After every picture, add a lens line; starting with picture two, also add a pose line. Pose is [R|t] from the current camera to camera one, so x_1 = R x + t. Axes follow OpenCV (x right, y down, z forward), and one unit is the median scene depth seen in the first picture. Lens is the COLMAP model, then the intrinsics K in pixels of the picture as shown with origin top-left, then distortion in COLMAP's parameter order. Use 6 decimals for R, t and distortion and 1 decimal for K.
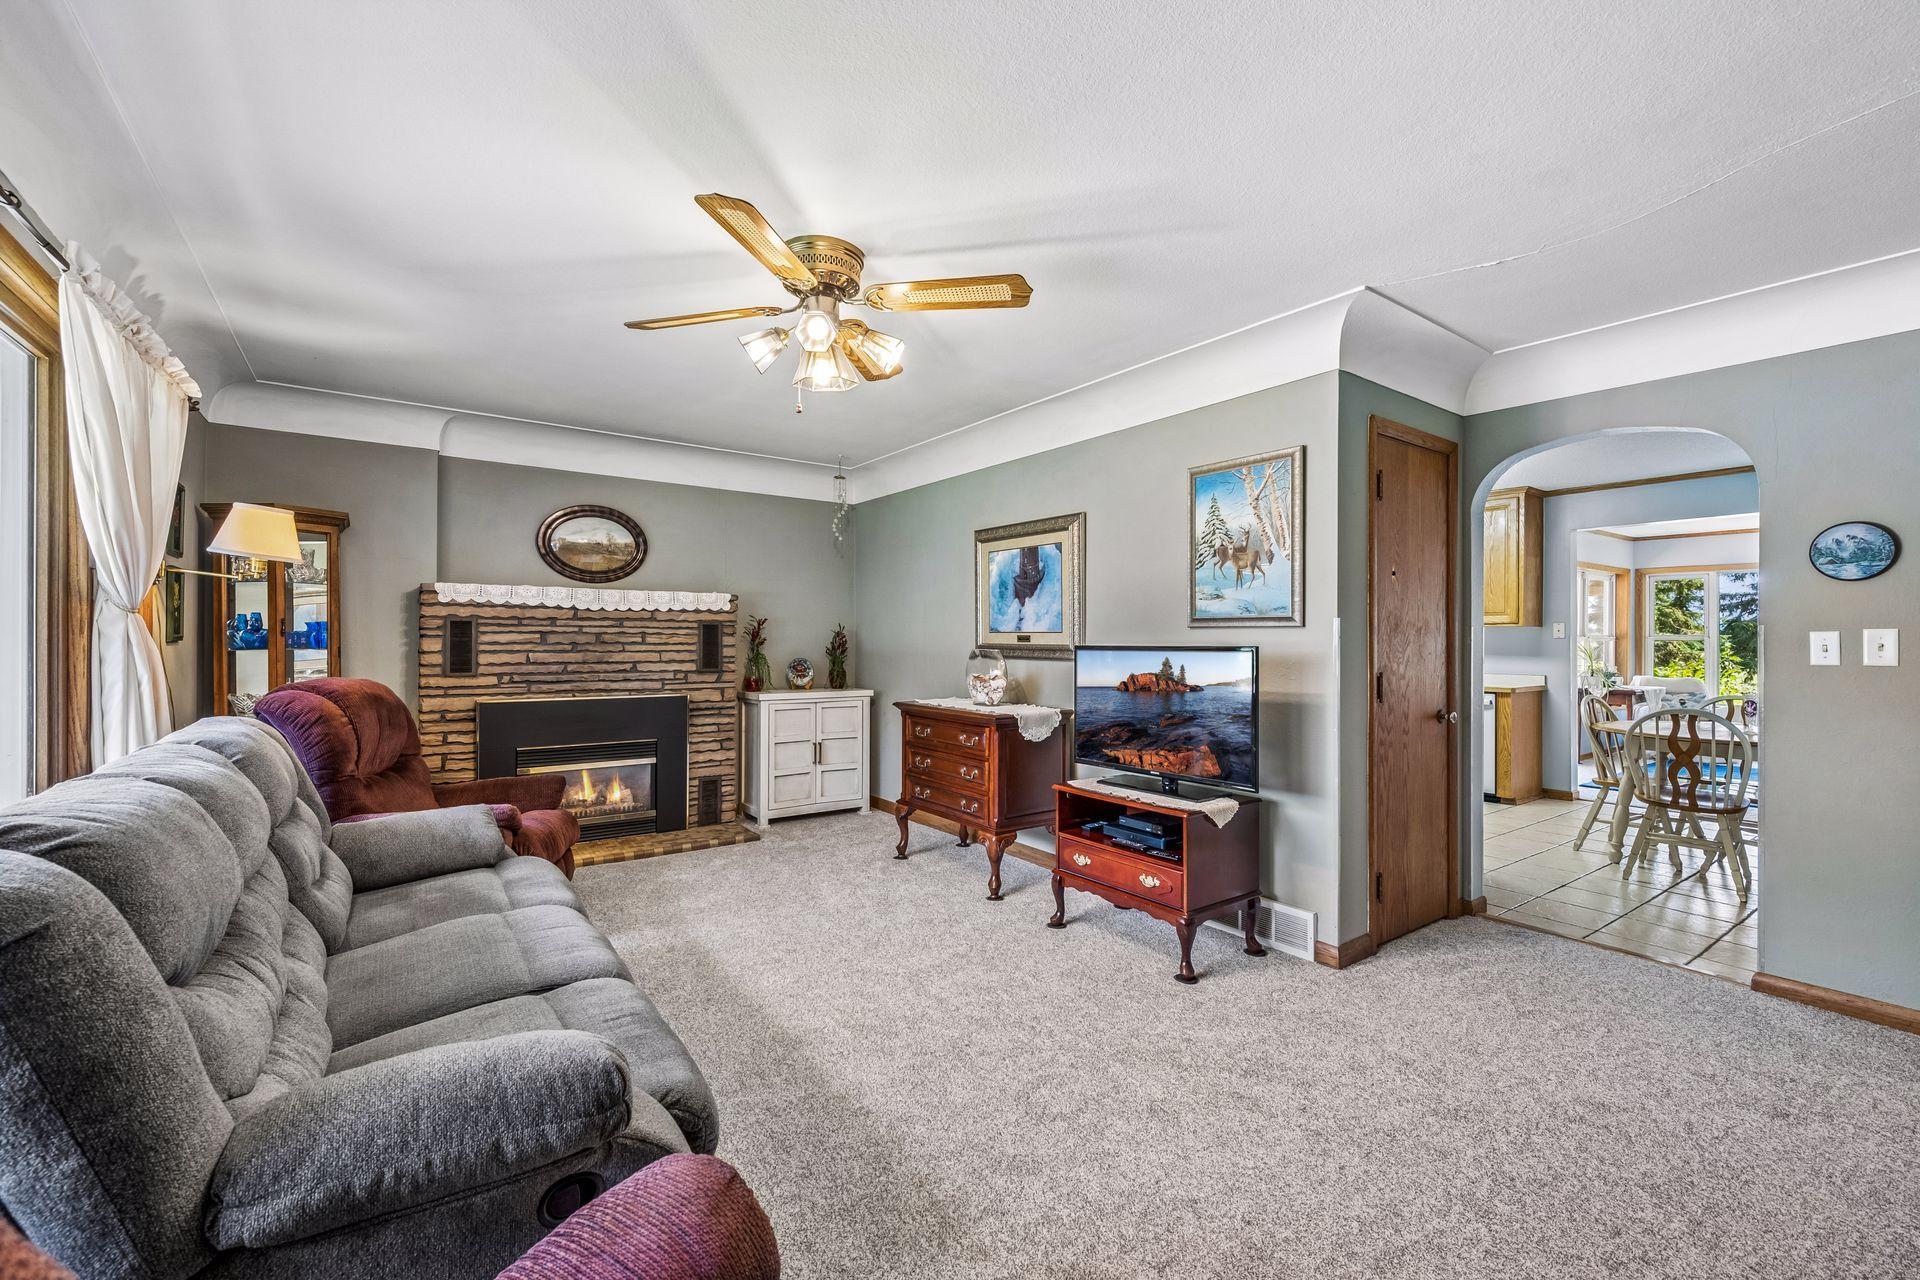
lens RADIAL K [[792.9, 0, 959.5], [0, 792.9, 638.8], [0, 0, 1]] dist [-0.000630, -0.000037]
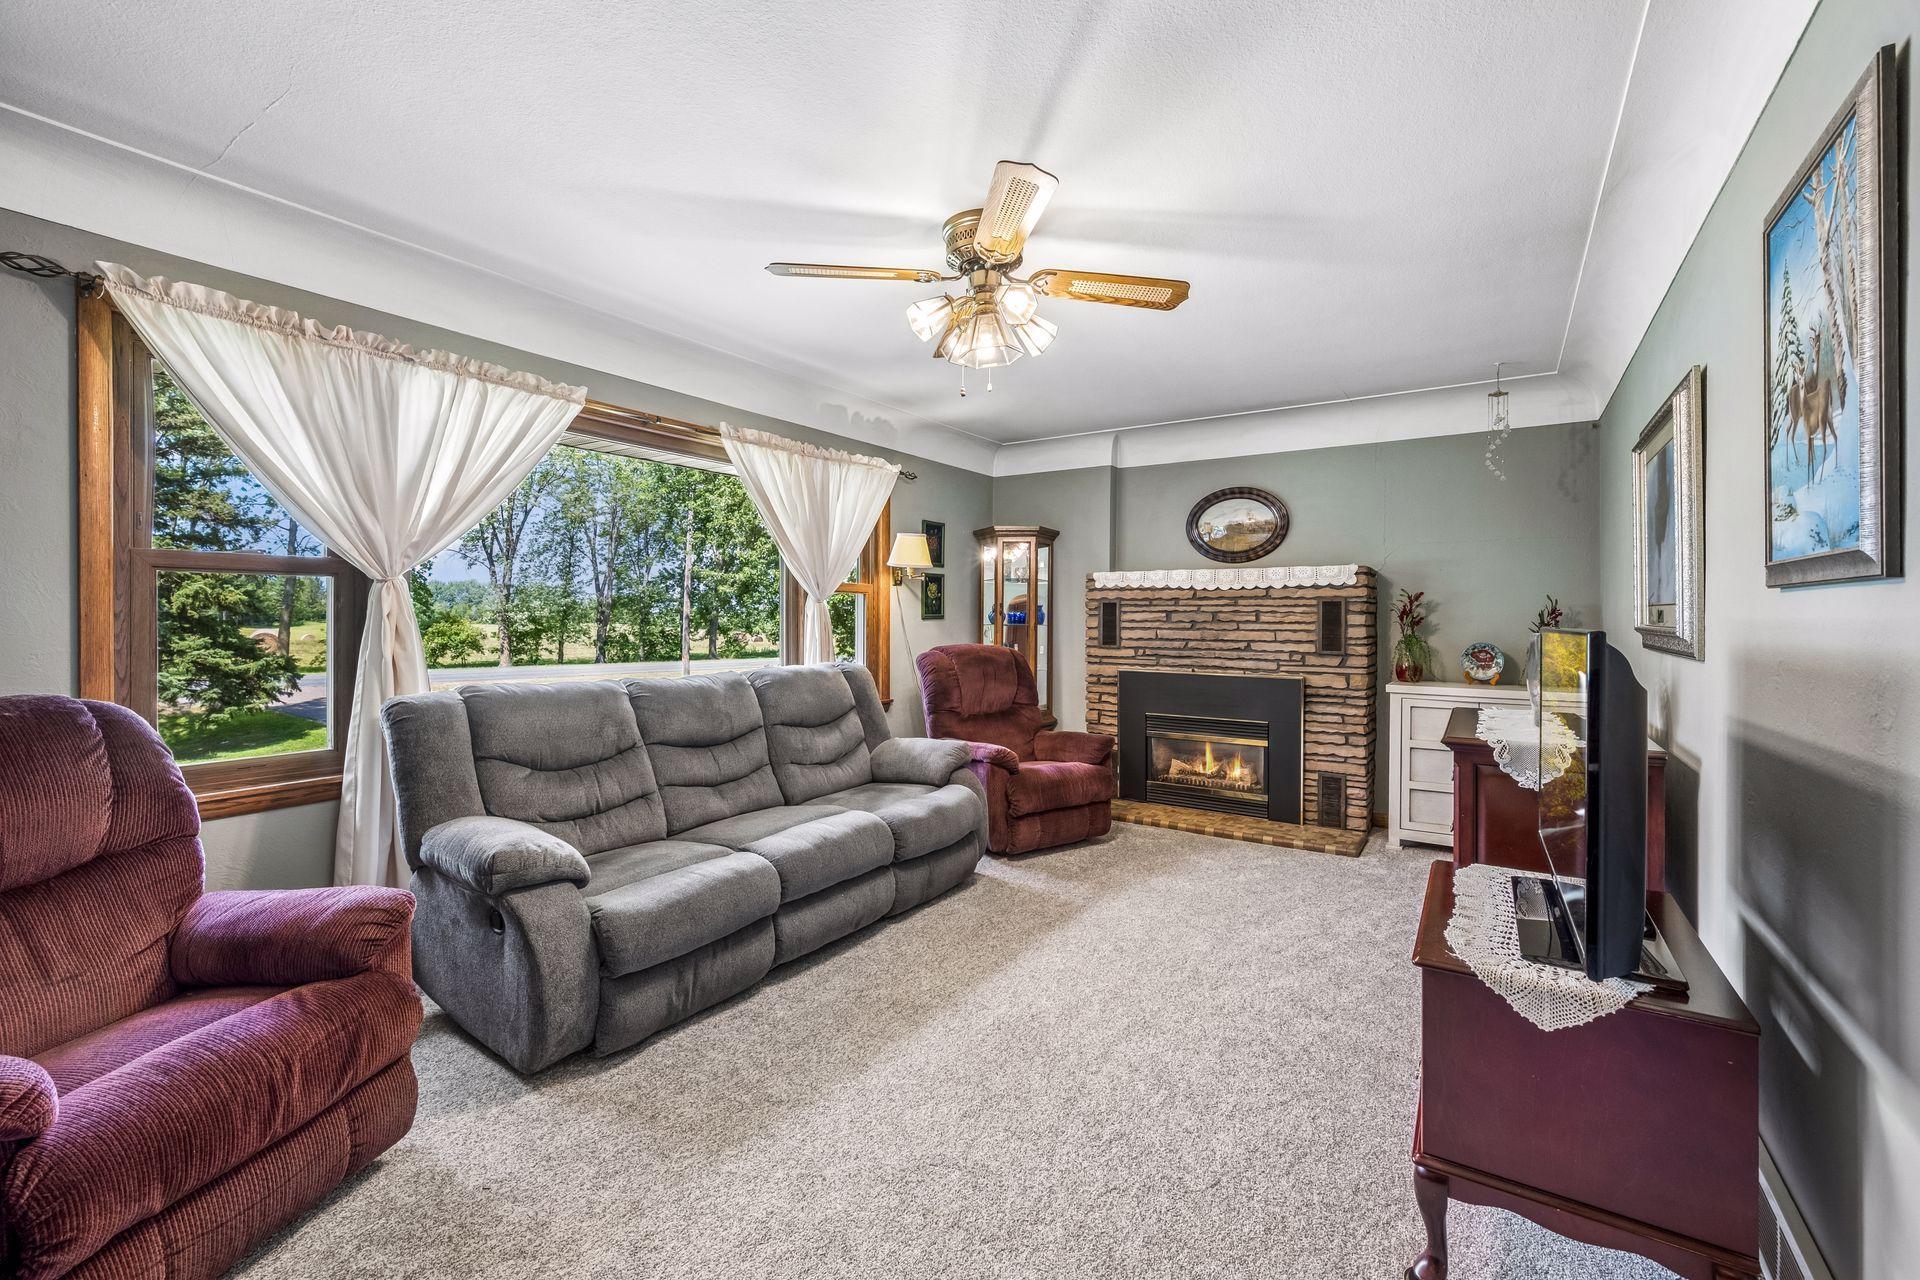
lens RADIAL K [[792.9, 0, 972.0], [0, 792.9, 616.4], [0, 0, 1]] dist [-0.000630, -0.000037]
pose [[0.365134, -0.002302, -0.930952, 0.386566], [-0.001340, 0.999995, -0.002998, 0.002269], [0.930954, 0.002342, 0.365129, 0.321771]]
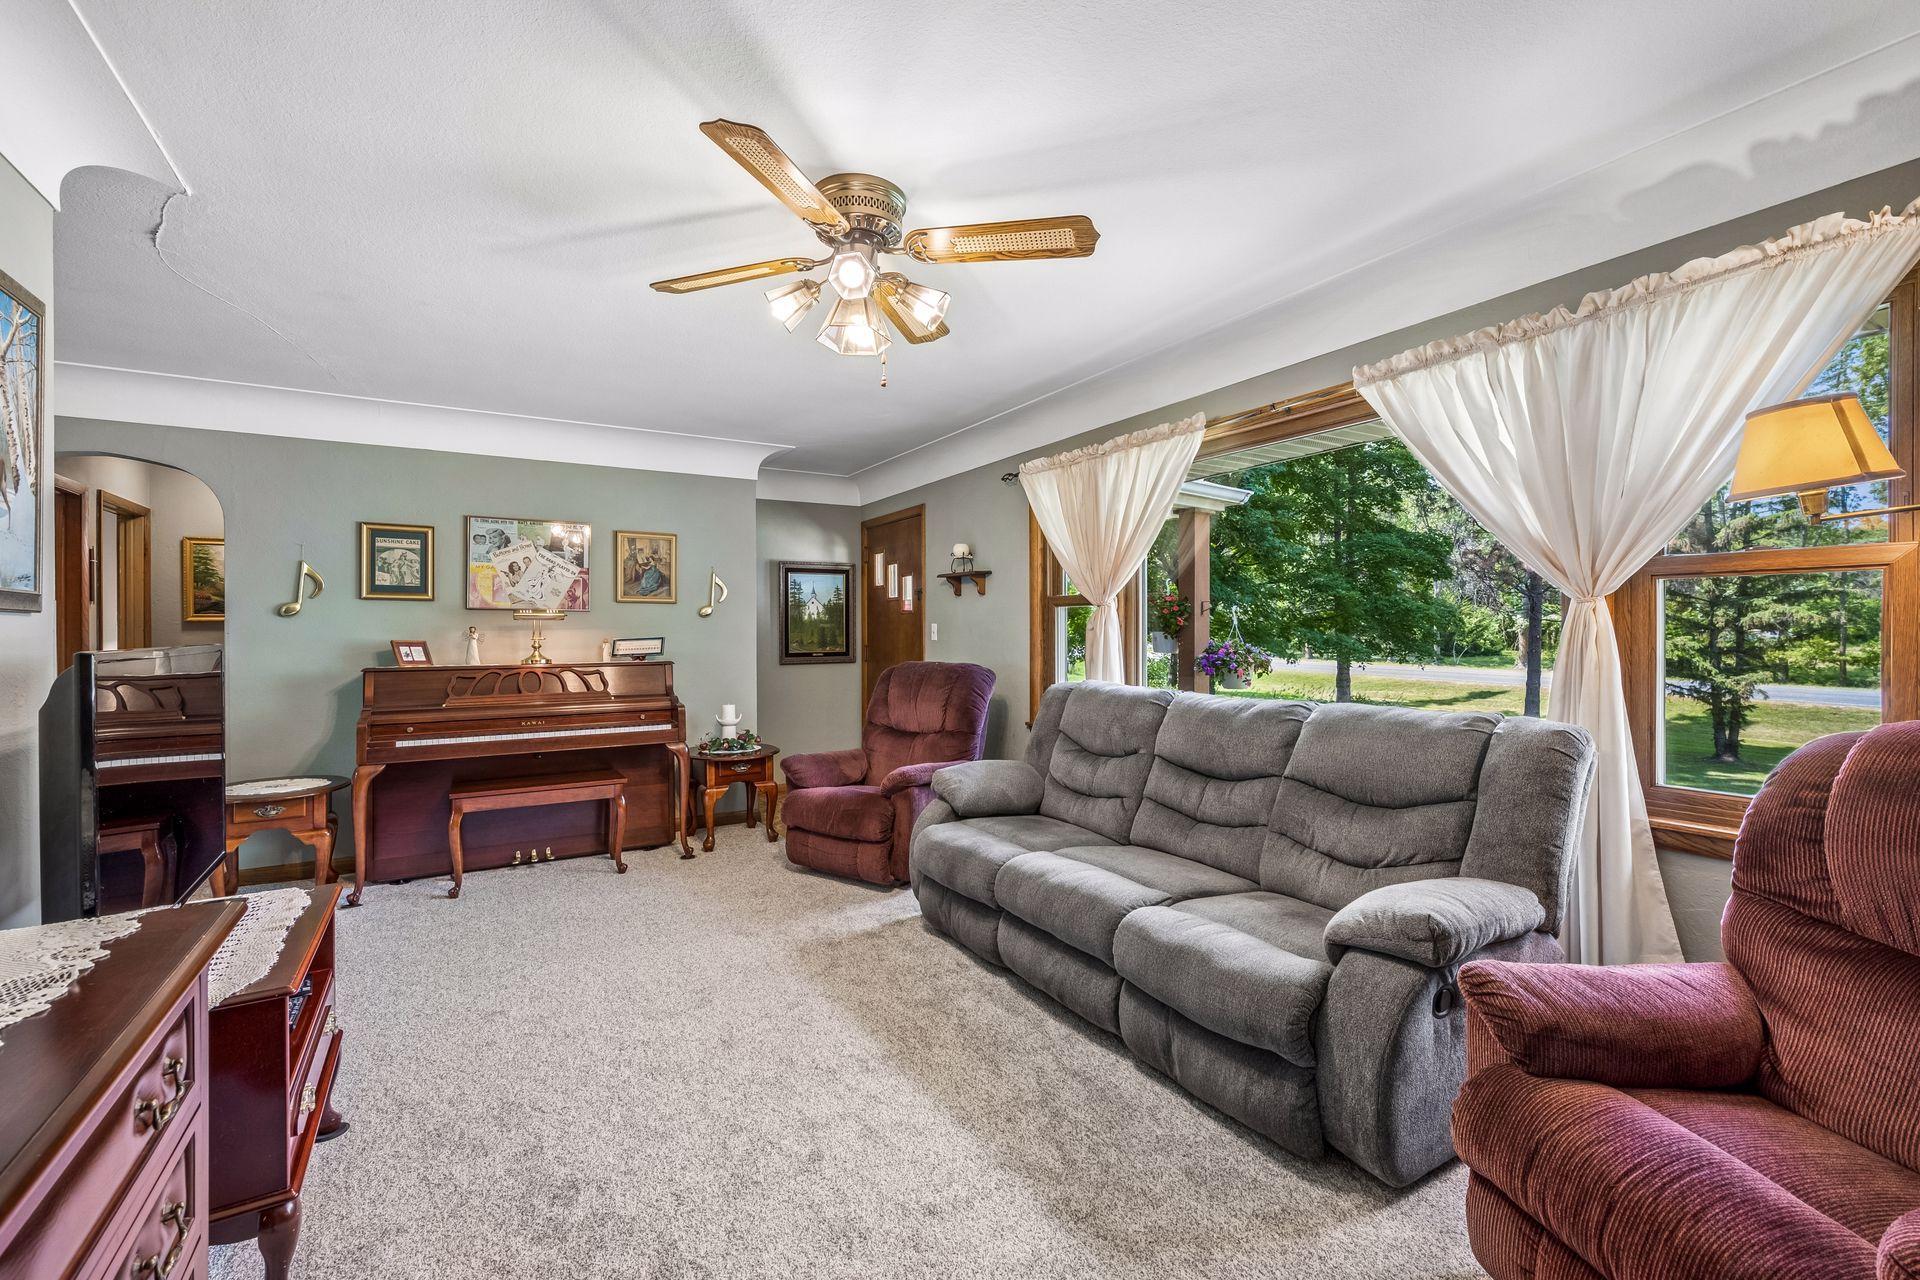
lens RADIAL K [[792.9, 0, 944.9], [0, 792.9, 632.5], [0, 0, 1]] dist [-0.000630, -0.000037]
pose [[-0.997634, -0.001023, 0.068738, -0.131325], [-0.000770, 0.999993, 0.003712, 0.000342], [-0.068741, 0.003650, -0.997628, 0.927064]]
